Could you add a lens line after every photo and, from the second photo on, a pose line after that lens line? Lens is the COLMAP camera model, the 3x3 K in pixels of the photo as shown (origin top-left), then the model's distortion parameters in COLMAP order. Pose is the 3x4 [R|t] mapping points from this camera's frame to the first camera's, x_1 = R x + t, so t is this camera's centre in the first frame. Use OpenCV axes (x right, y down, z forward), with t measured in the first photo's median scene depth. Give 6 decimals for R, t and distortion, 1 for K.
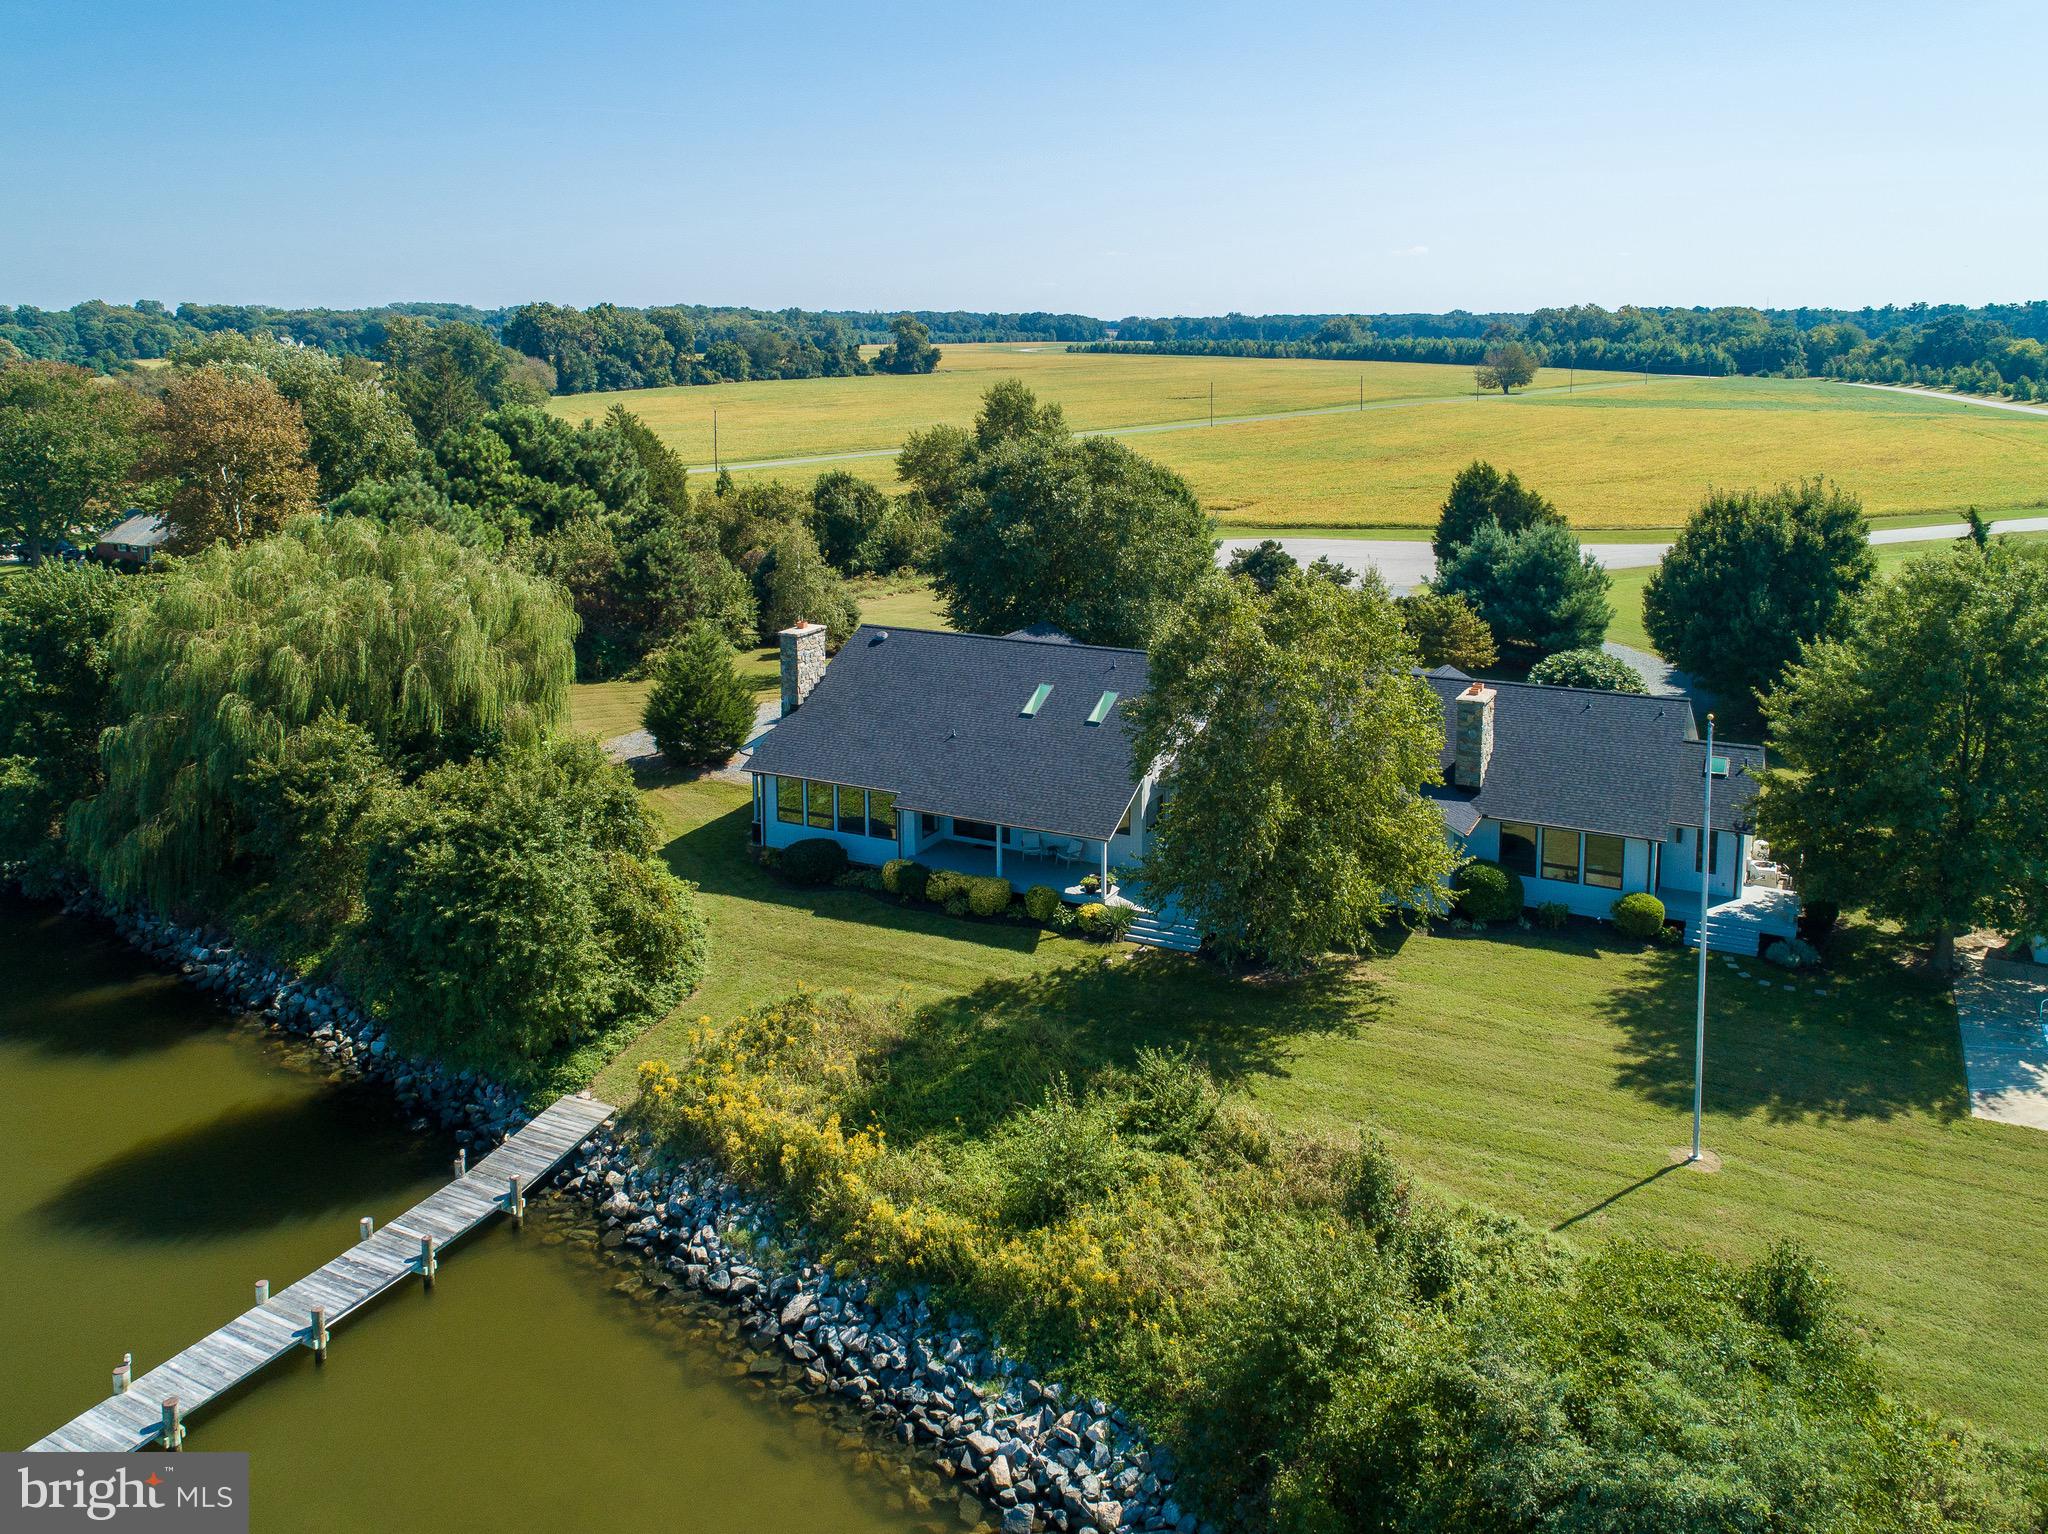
lens RADIAL K [[1578.1, 0, 1016.1], [0, 1578.1, 605.0], [0, 0, 1]] dist [0.018138, 0.010456]
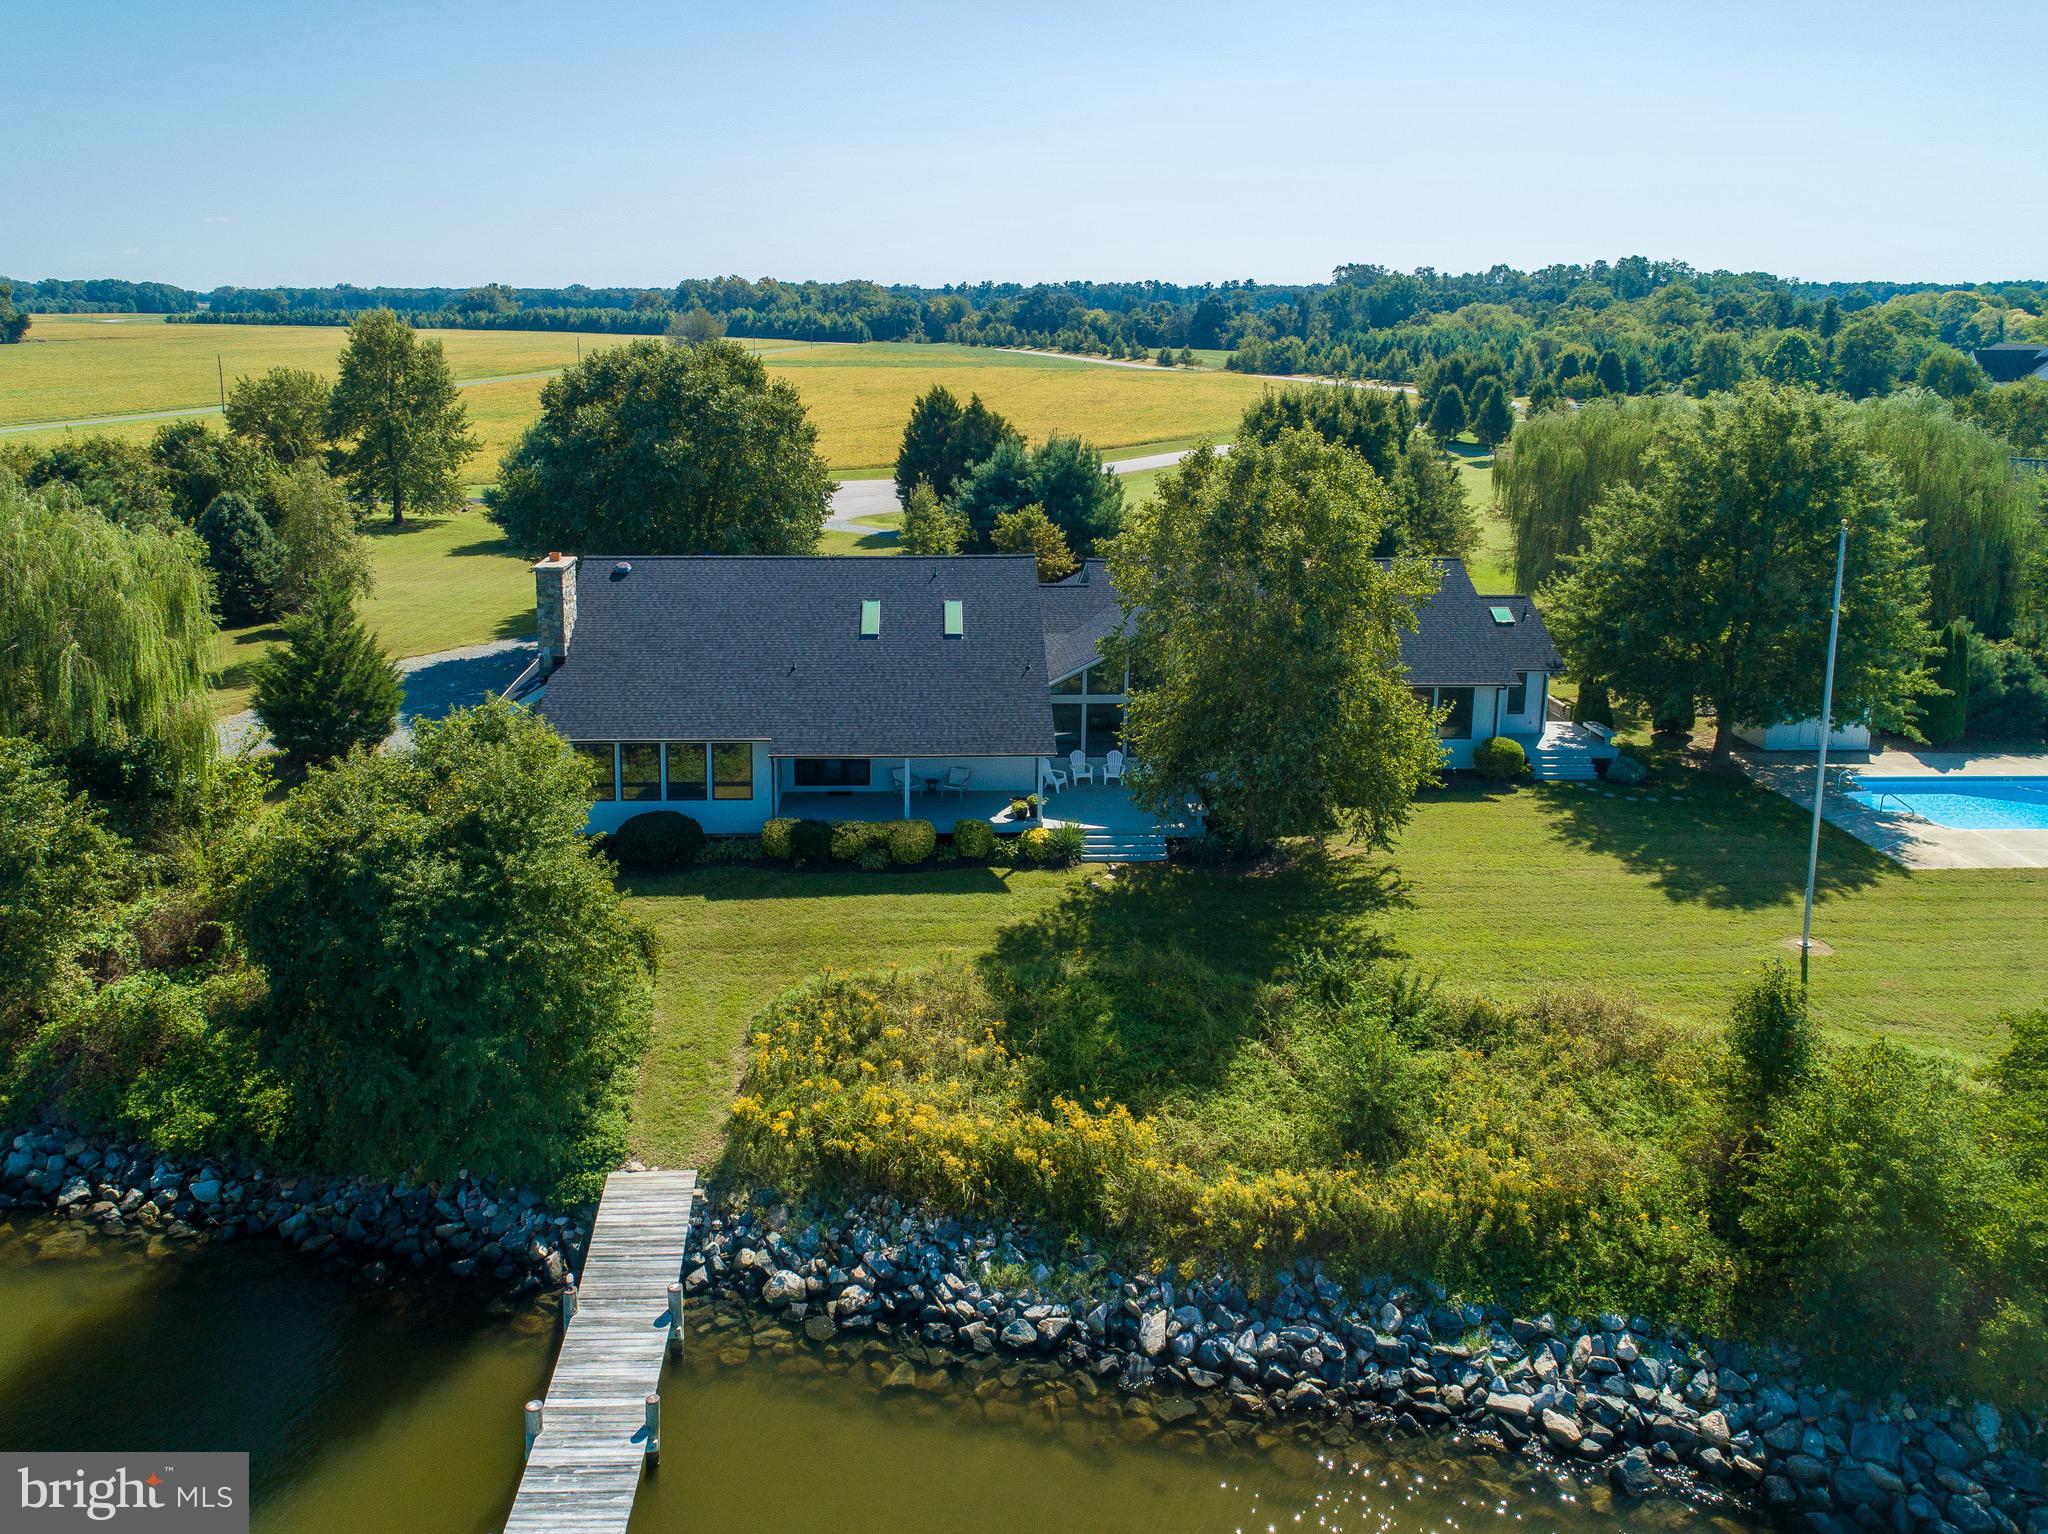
lens RADIAL K [[1575.8, 0, 933.0], [0, 1575.8, 631.3], [0, 0, 1]] dist [0.019528, 0.007241]
pose [[0.880082, -0.092784, 0.465669, -0.360779], [0.078568, 0.995659, 0.049896, 0.026678], [-0.468277, -0.007325, 0.883551, 0.218420]]
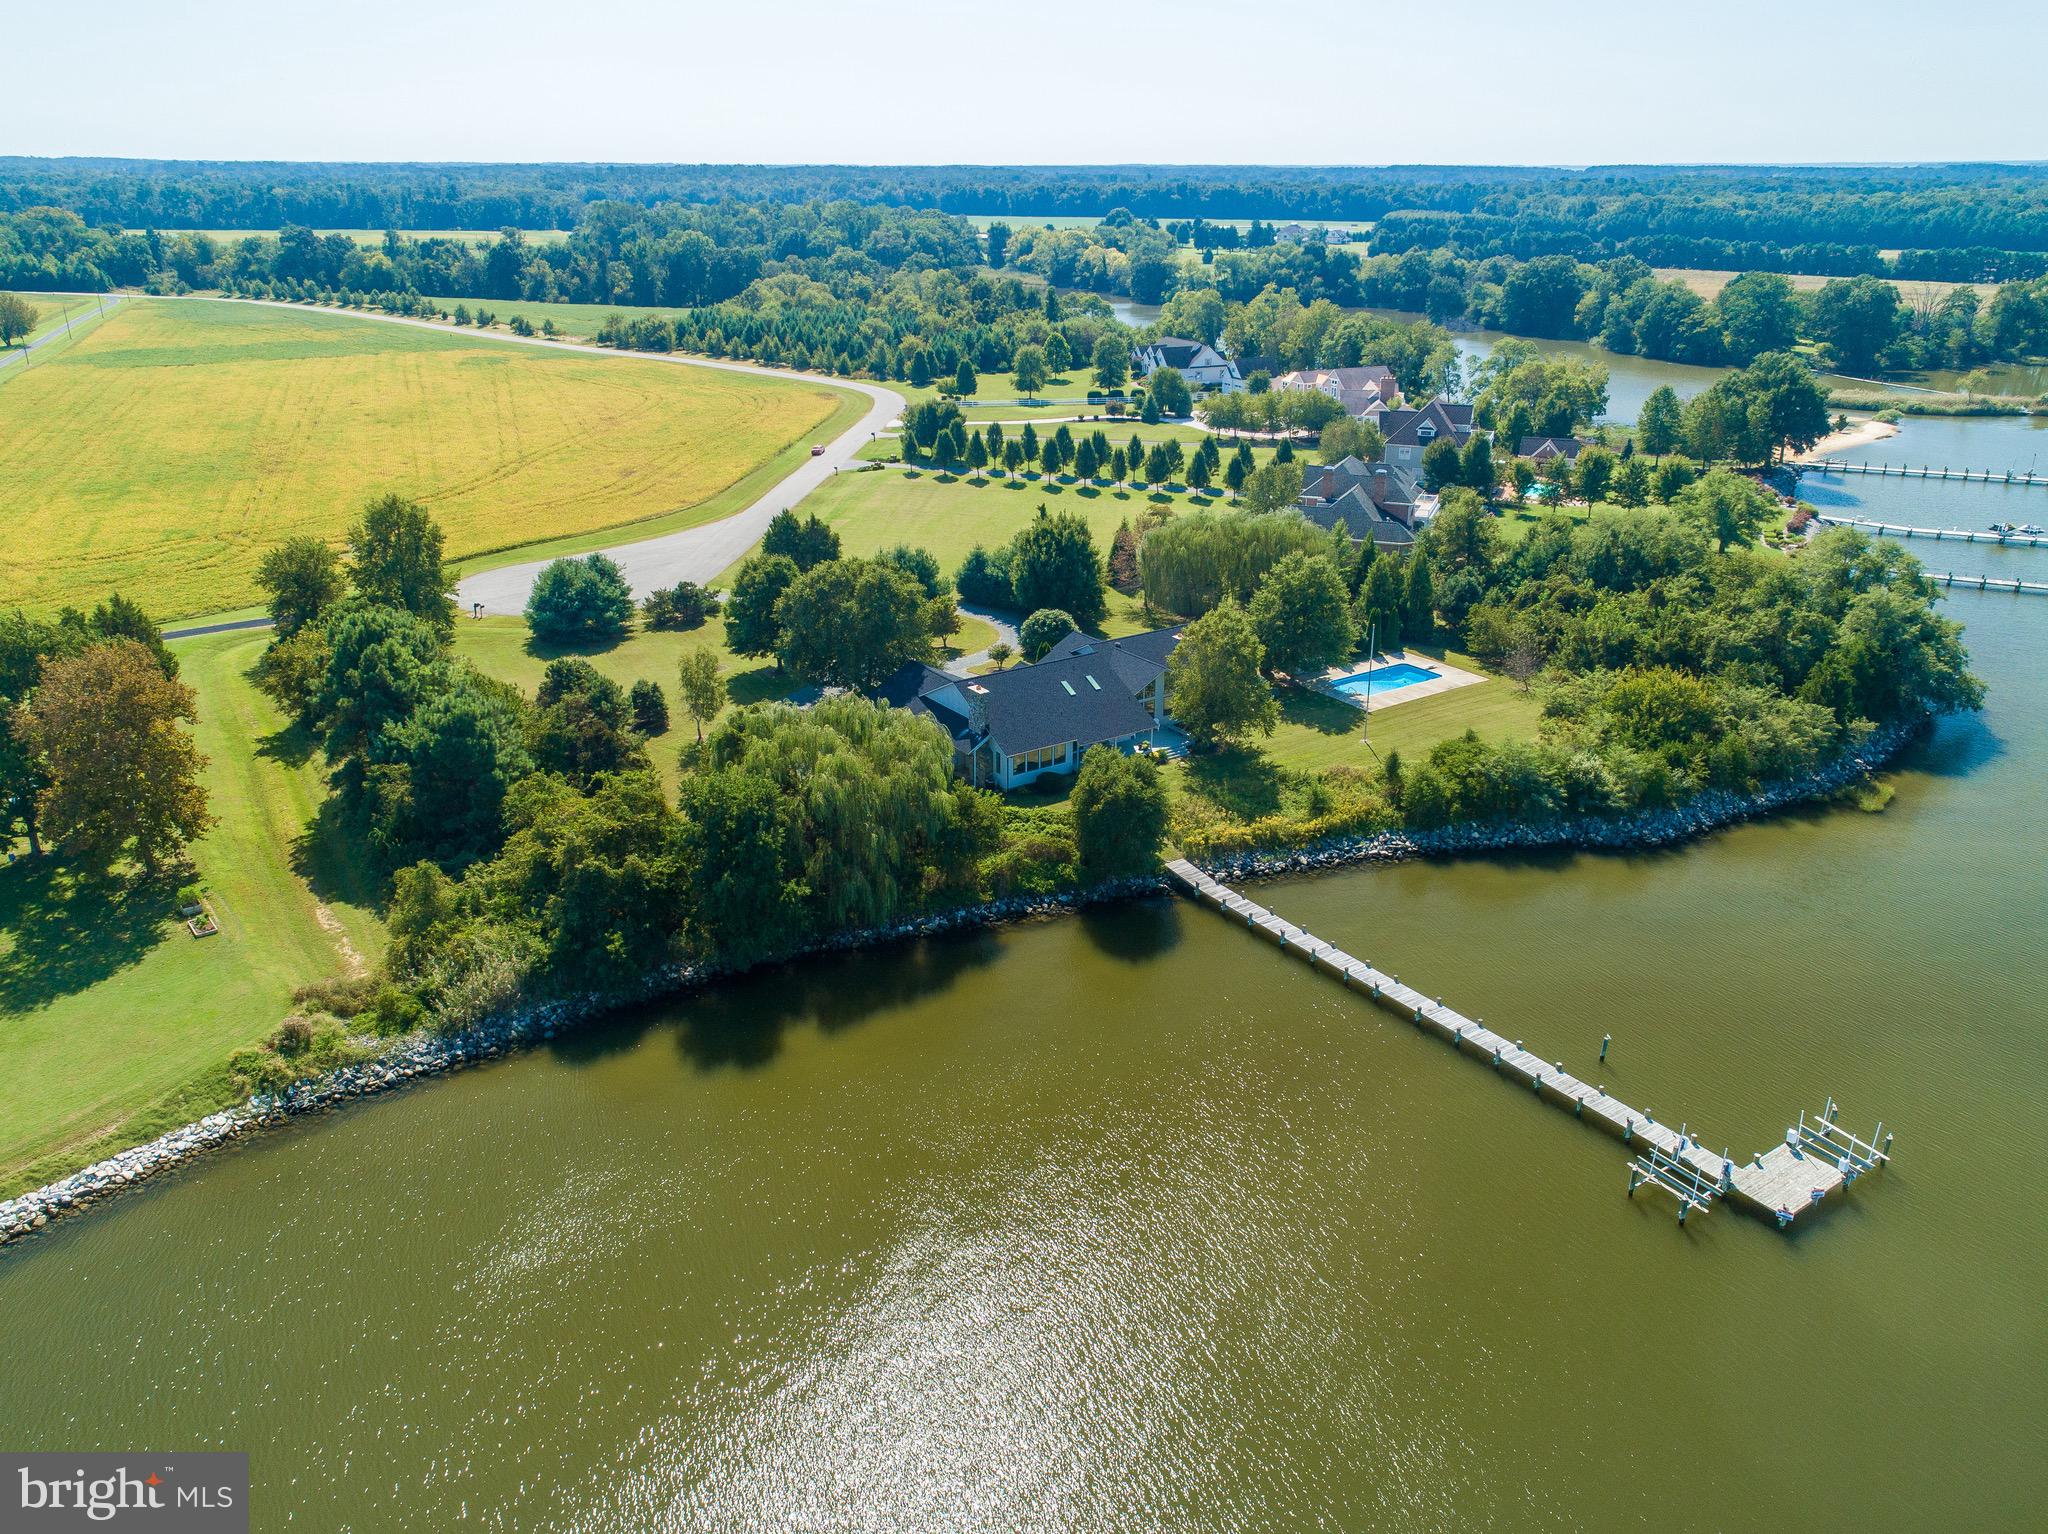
lens RADIAL K [[1525.0, 0, 1024.0], [0, 1525.0, 767.0], [0, 0, 1]] dist [0.015545, 0.004410]
pose [[0.477936, -0.319911, 0.818067, -1.909319], [0.151511, 0.947386, 0.281965, -0.478770], [-0.865229, -0.010815, 0.501260, -0.078049]]
